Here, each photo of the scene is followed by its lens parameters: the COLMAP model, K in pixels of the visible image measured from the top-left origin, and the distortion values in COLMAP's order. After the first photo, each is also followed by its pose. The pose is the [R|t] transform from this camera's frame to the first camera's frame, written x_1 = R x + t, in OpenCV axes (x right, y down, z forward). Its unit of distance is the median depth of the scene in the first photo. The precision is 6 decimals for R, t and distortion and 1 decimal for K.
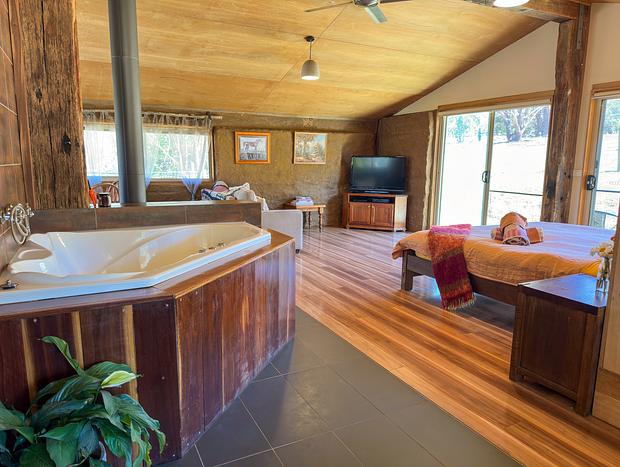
lens RADIAL K [[442.0, 0, 310.0], [0, 442.0, 233.5], [0, 0, 1]] dist [0.073184, -0.000181]
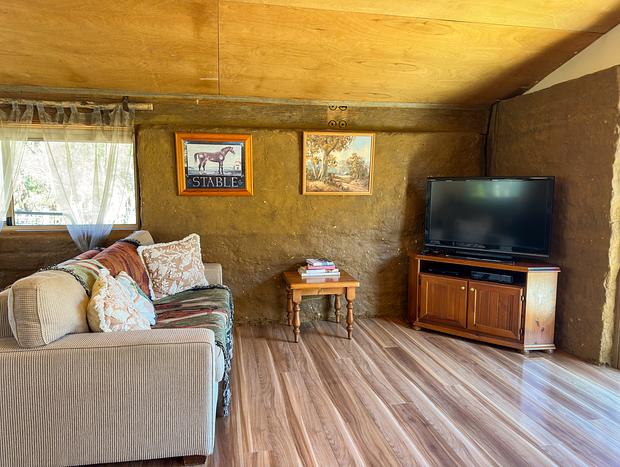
lens RADIAL K [[434.1, 0, 307.7], [0, 434.1, 213.1], [0, 0, 1]] dist [0.035988, -0.002751]
pose [[0.957001, 0.019419, -0.289435, 0.110442], [-0.043679, 0.996028, -0.077597, -0.097339], [0.286779, 0.086902, 0.954047, 0.526851]]
